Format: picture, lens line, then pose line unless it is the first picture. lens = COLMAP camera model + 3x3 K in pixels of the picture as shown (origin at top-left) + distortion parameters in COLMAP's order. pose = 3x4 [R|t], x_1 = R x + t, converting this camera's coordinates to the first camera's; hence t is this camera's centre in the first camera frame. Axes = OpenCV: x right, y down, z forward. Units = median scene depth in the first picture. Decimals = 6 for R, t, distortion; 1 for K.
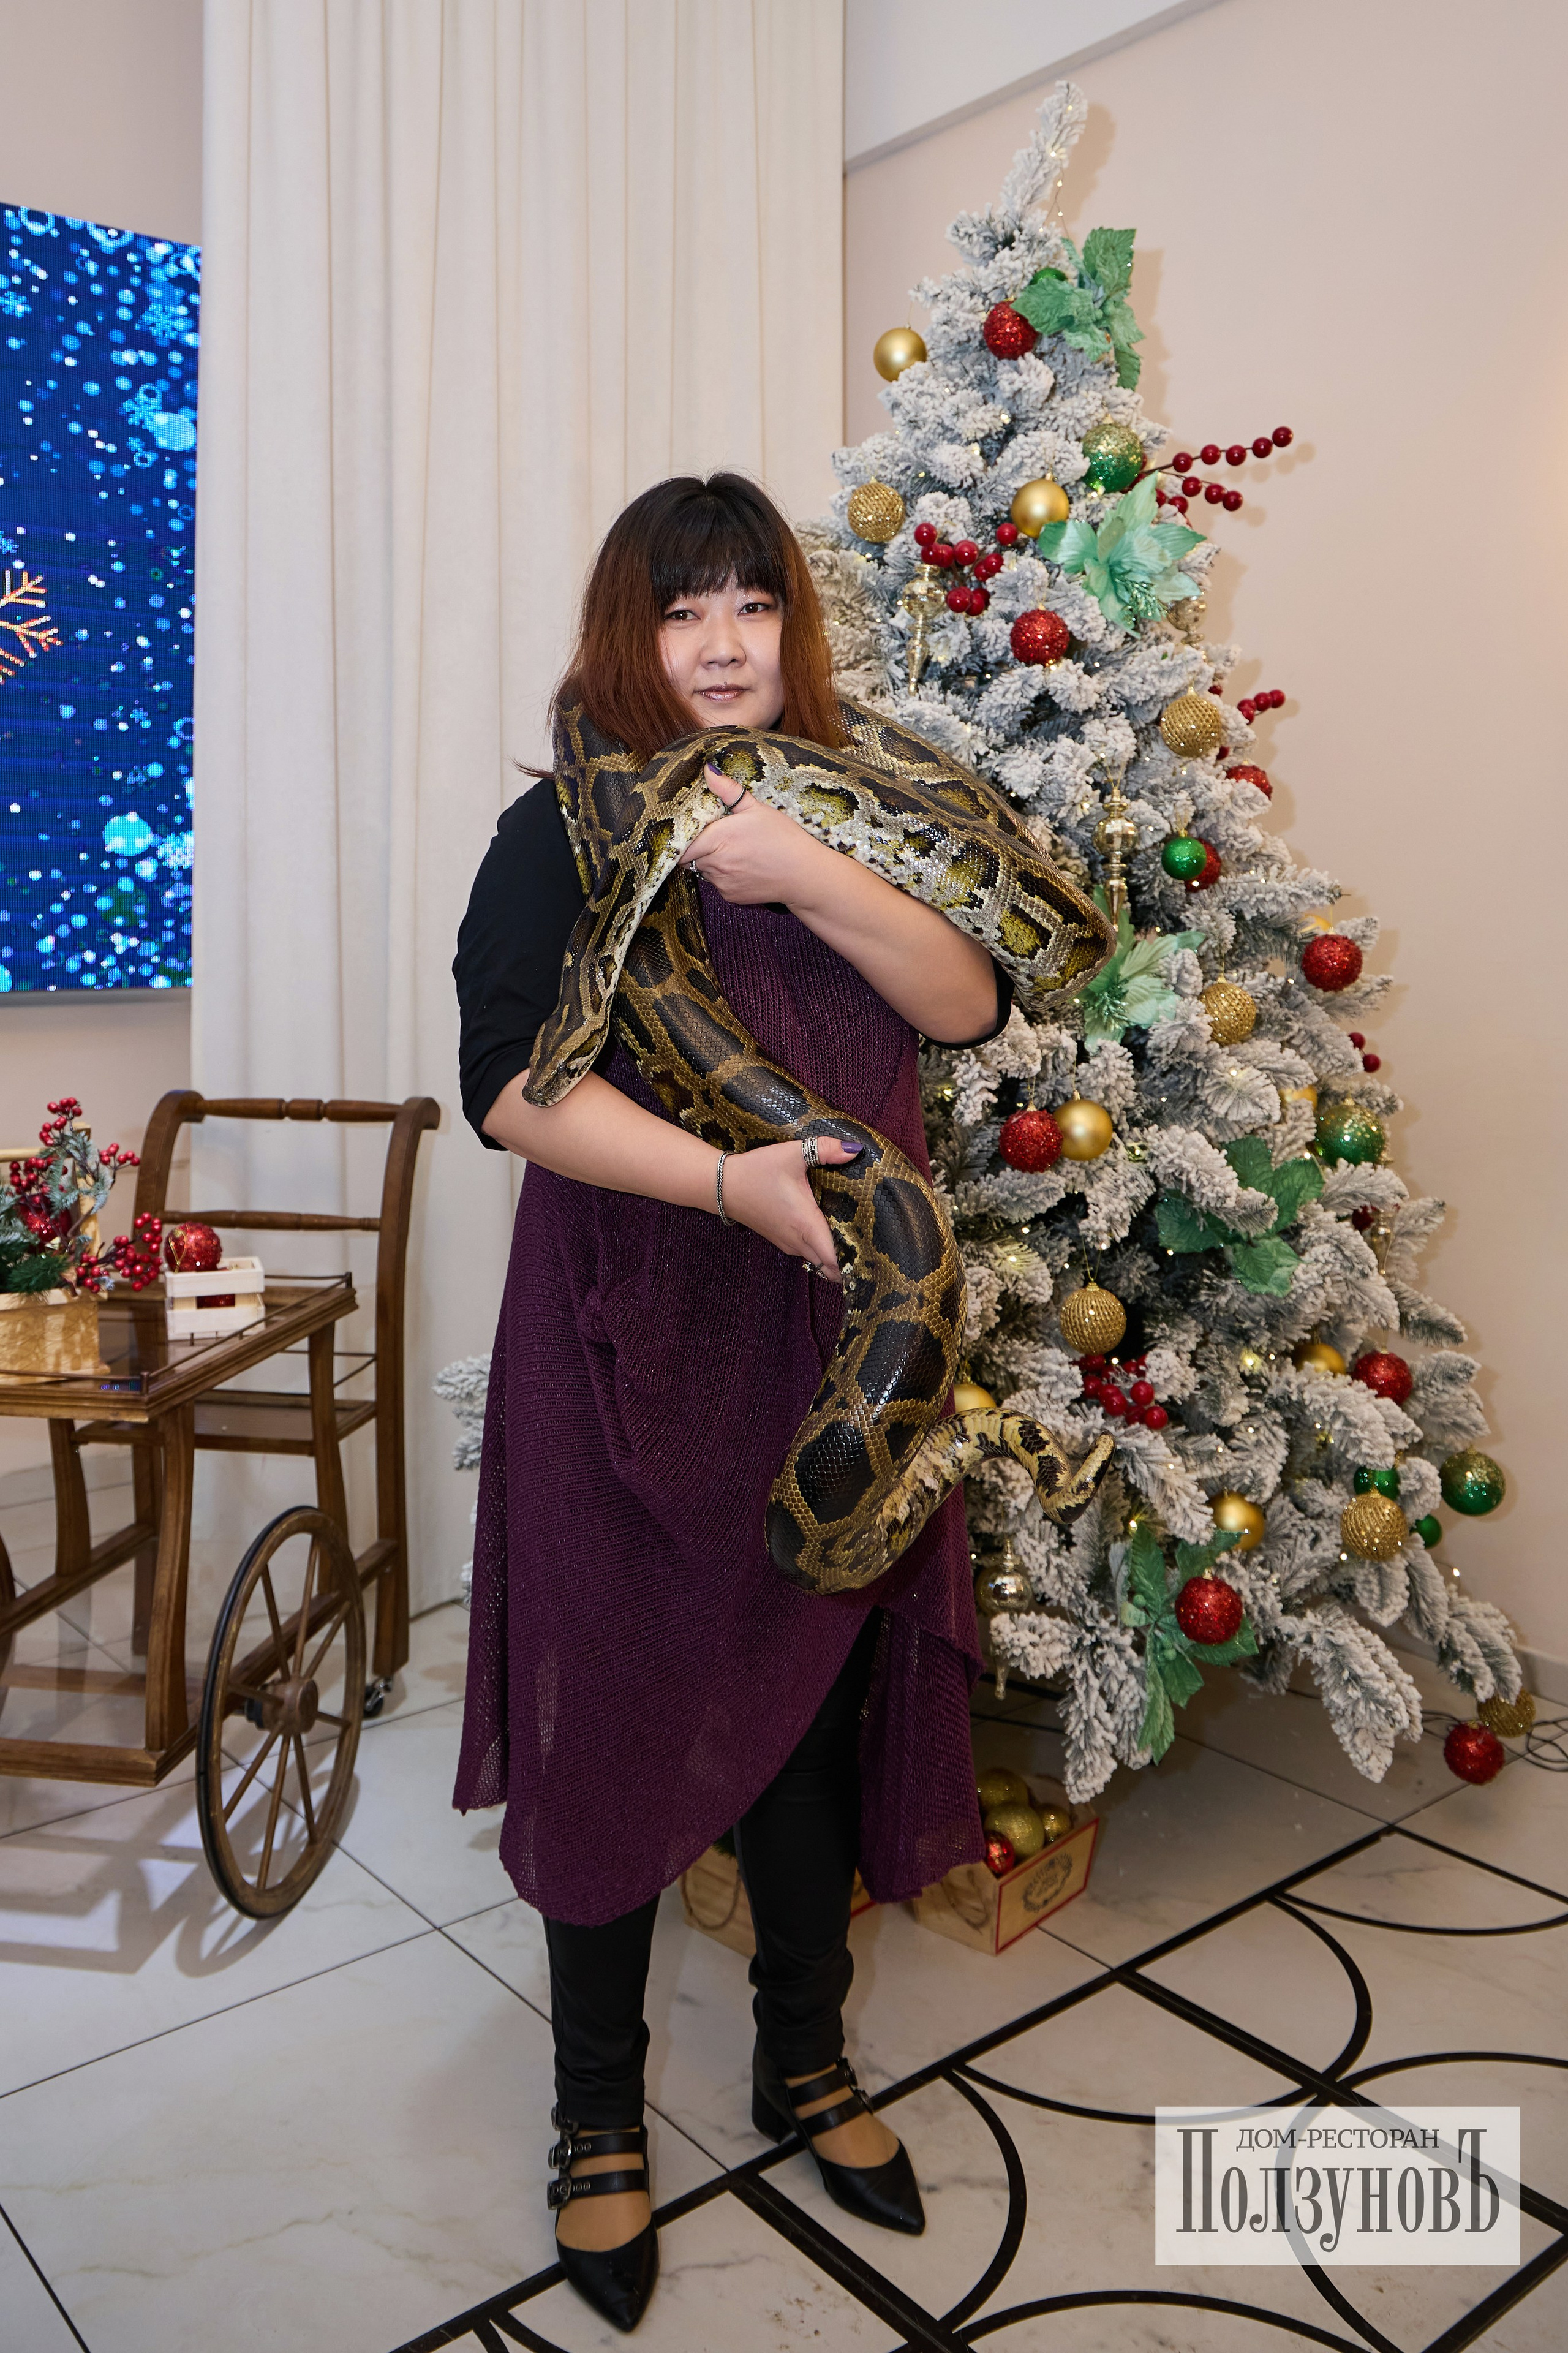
lens RADIAL K [[1874.8, 0, 740.8], [0, 1874.8, 1024.1], [0, 0, 1]] dist [0.010684, -0.004929]
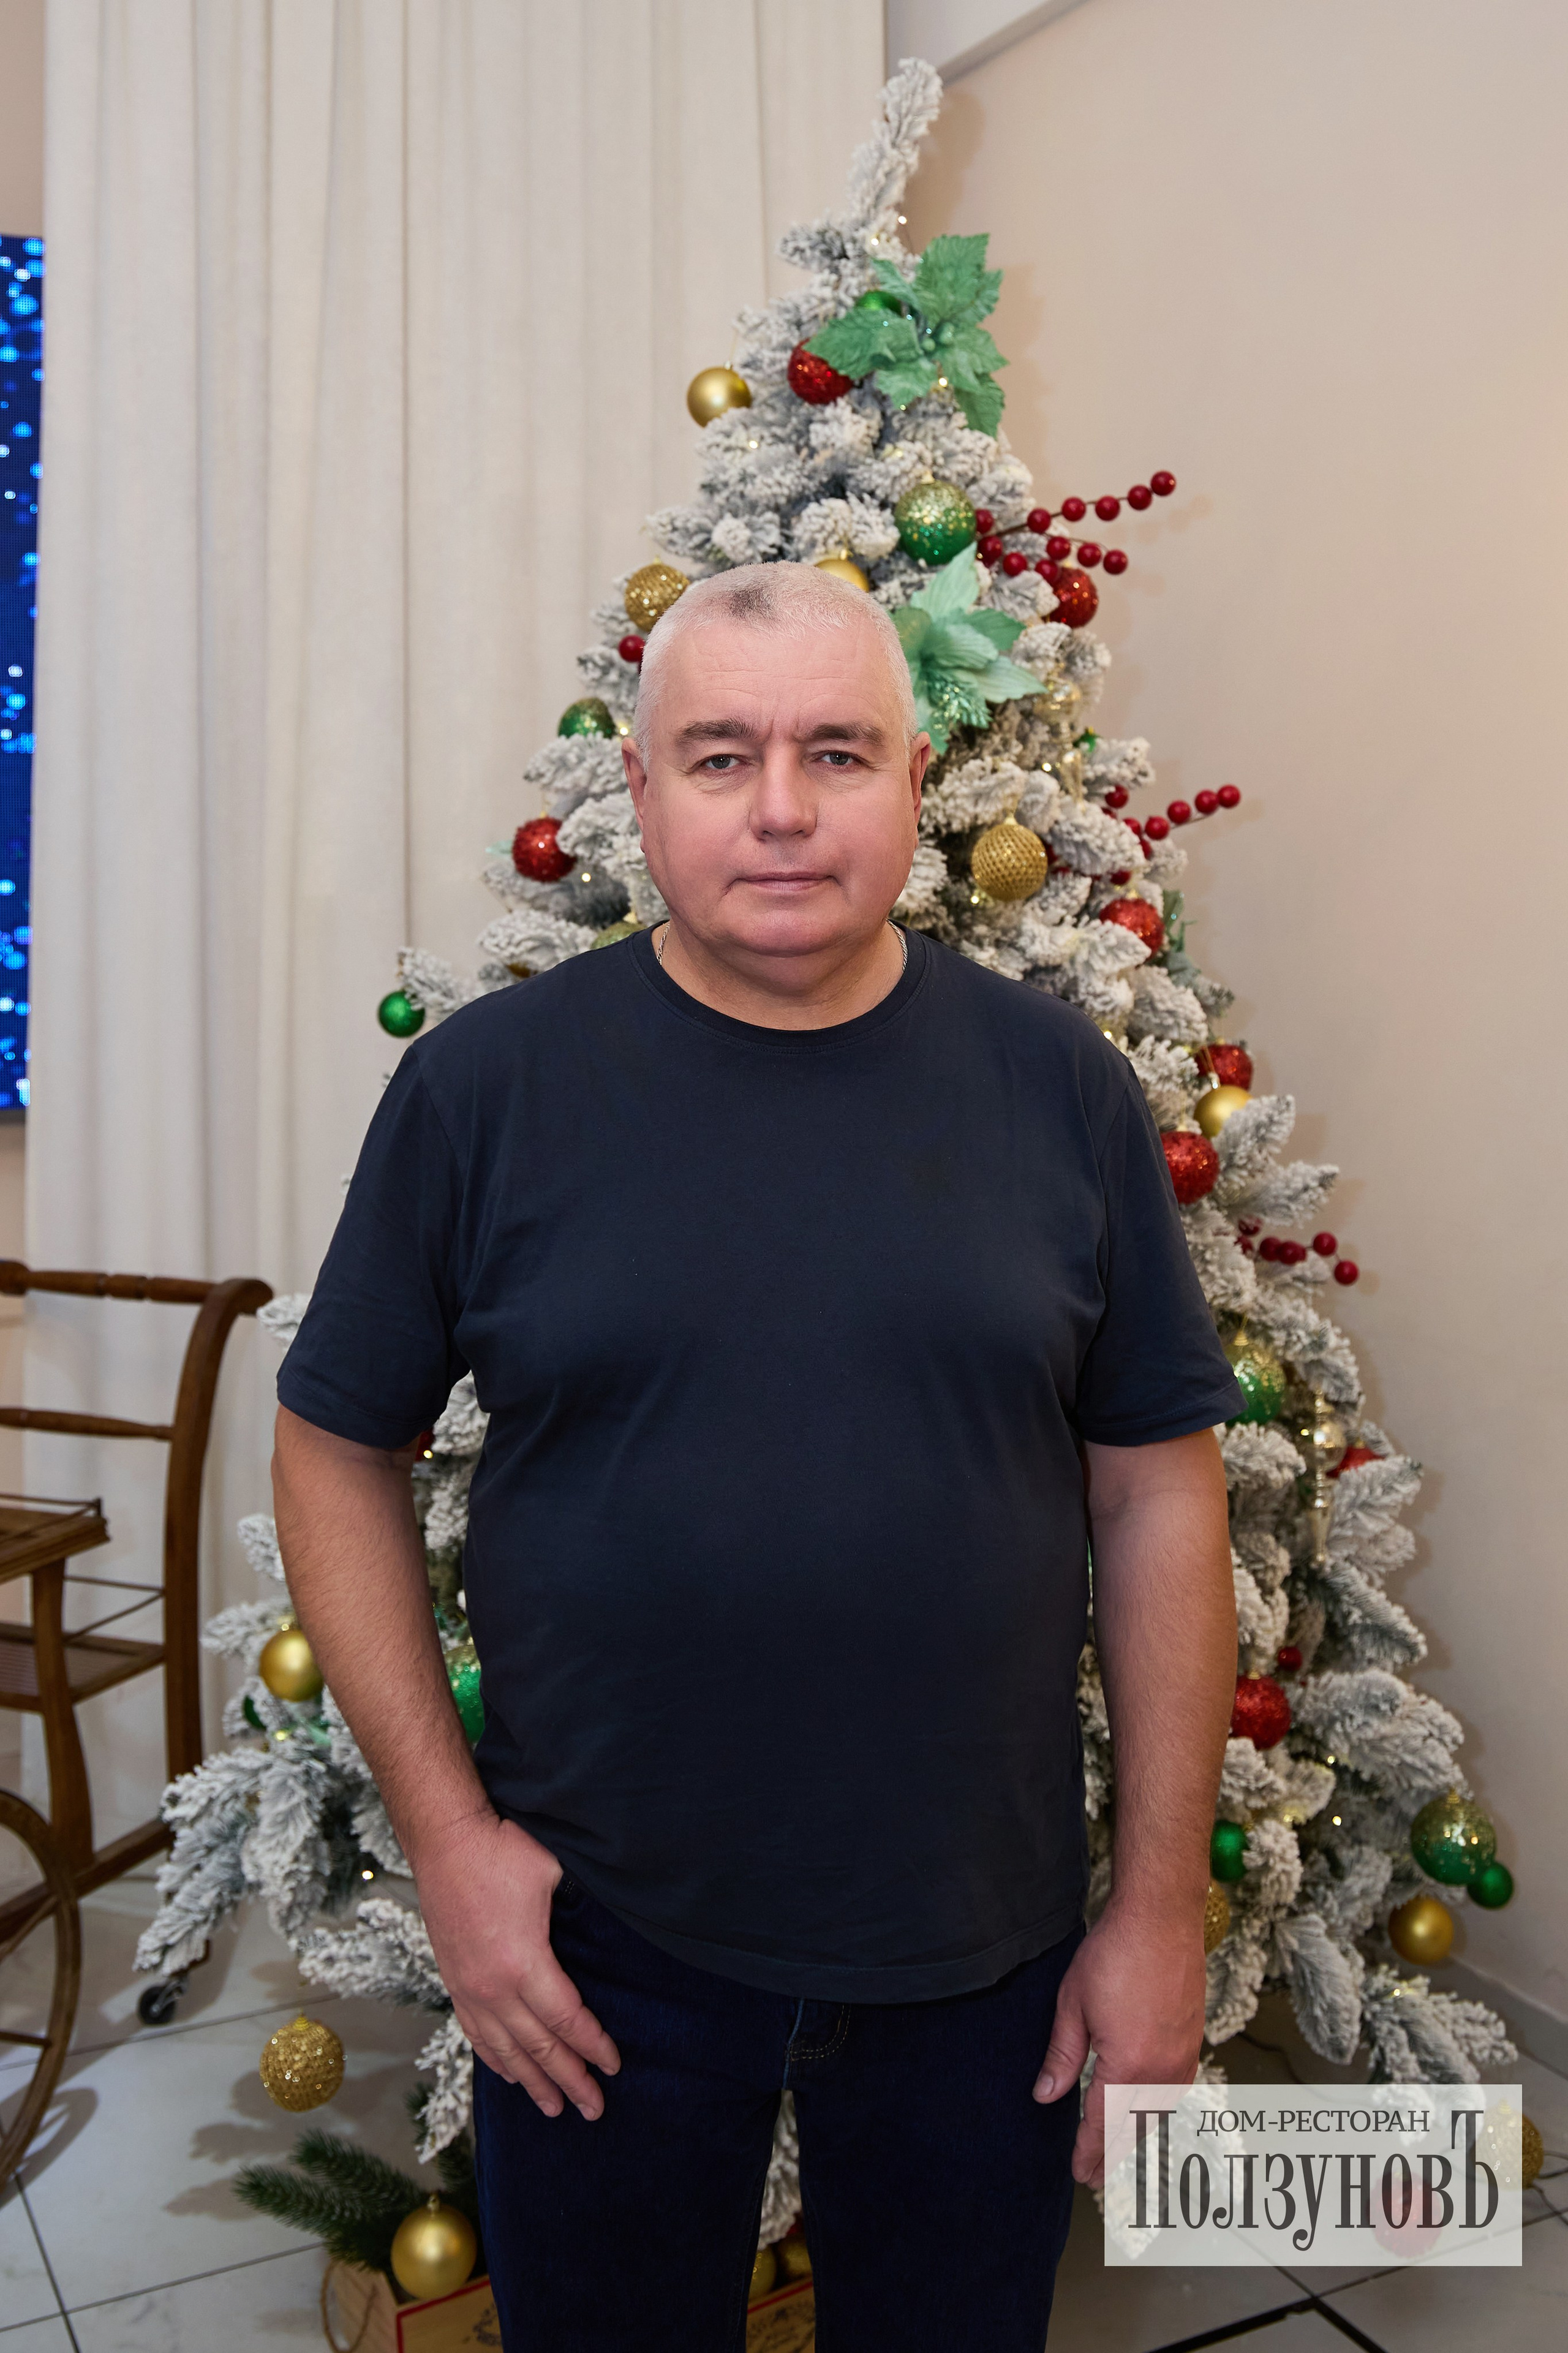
lens RADIAL K [[2414.9, 0, 789.9], [0, 2414.9, 917.2], [0, 0, 1]] dist [-0.061932, 0.092566]
pose [[0.978945, -0.009550, -0.203900, 0.351508], [-0.000116, 0.998879, -0.047342, -0.086594], [0.204123, 0.046369, 0.977846, -0.011132]]
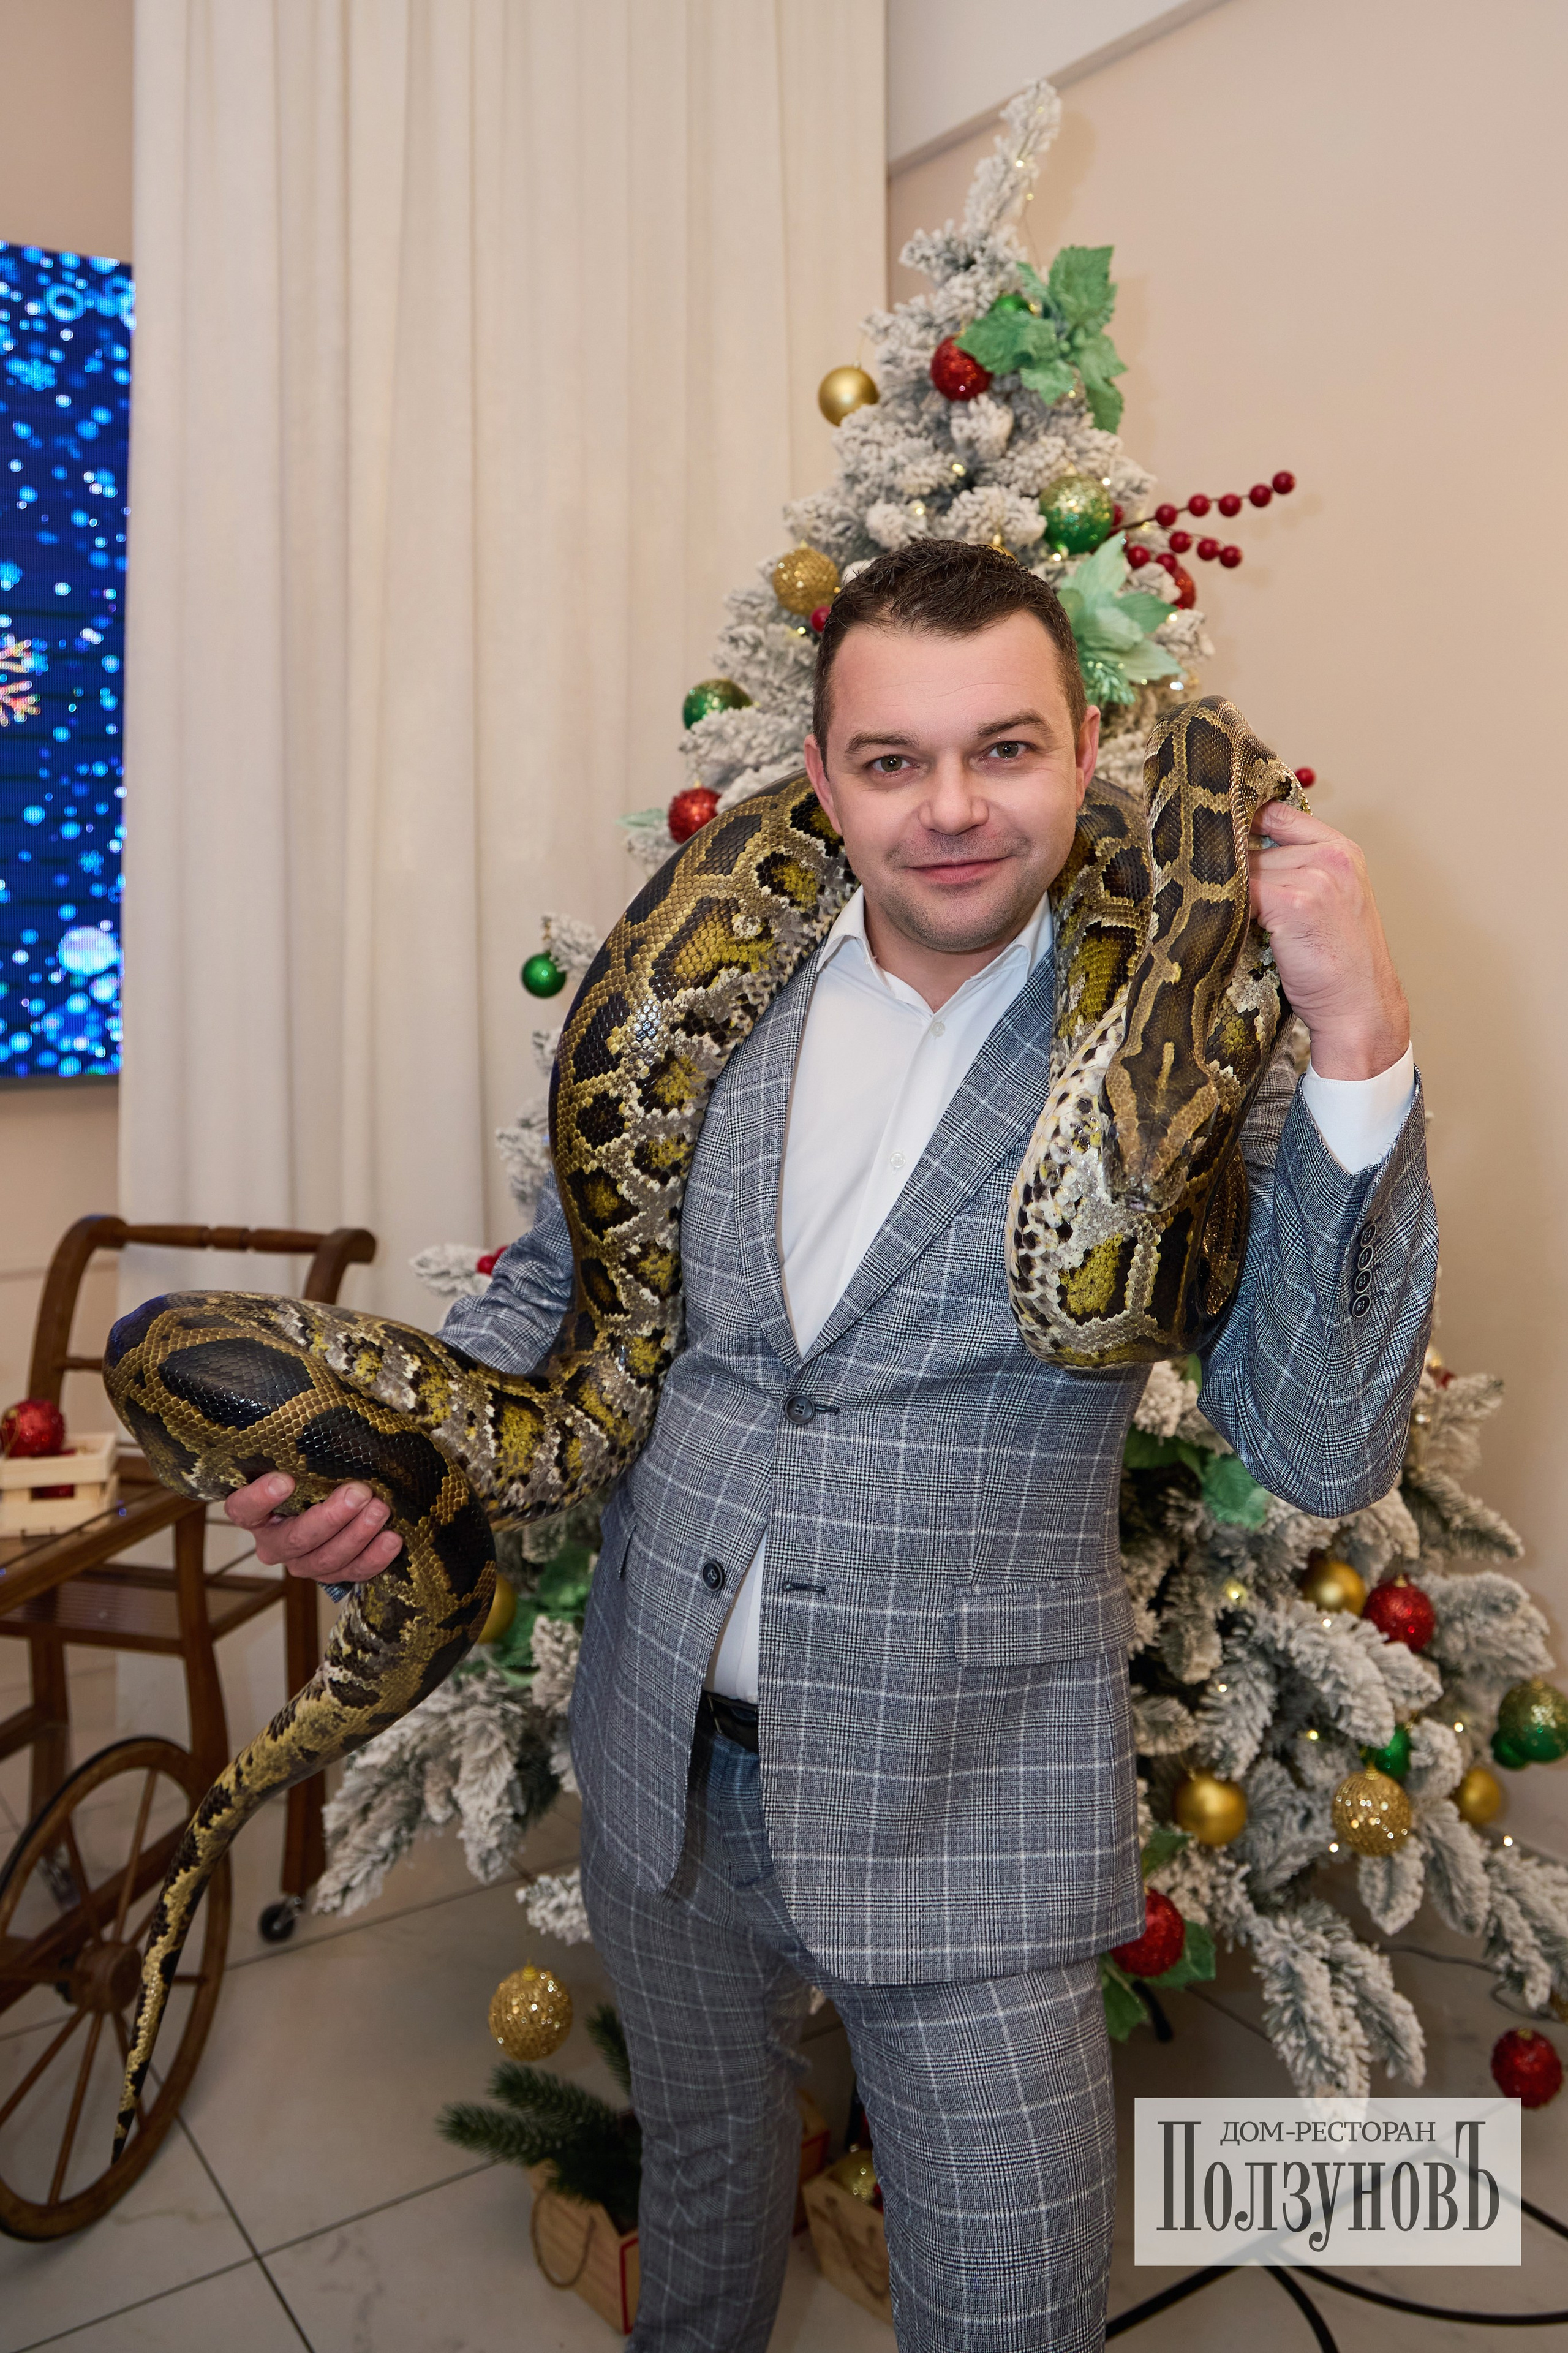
lens RADIAL K [[1941.4, 0, 832.7], [0, 1941.4, 959.1], [0, 0, 1]] dist [0.004521, -0.009249]
pose [[0.996939, -0.005432, -0.077997, 0.157541], [0.003424, 0.999660, -0.025850, -0.077866], [0.078111, 0.025504, 0.996618, 0.116701]]
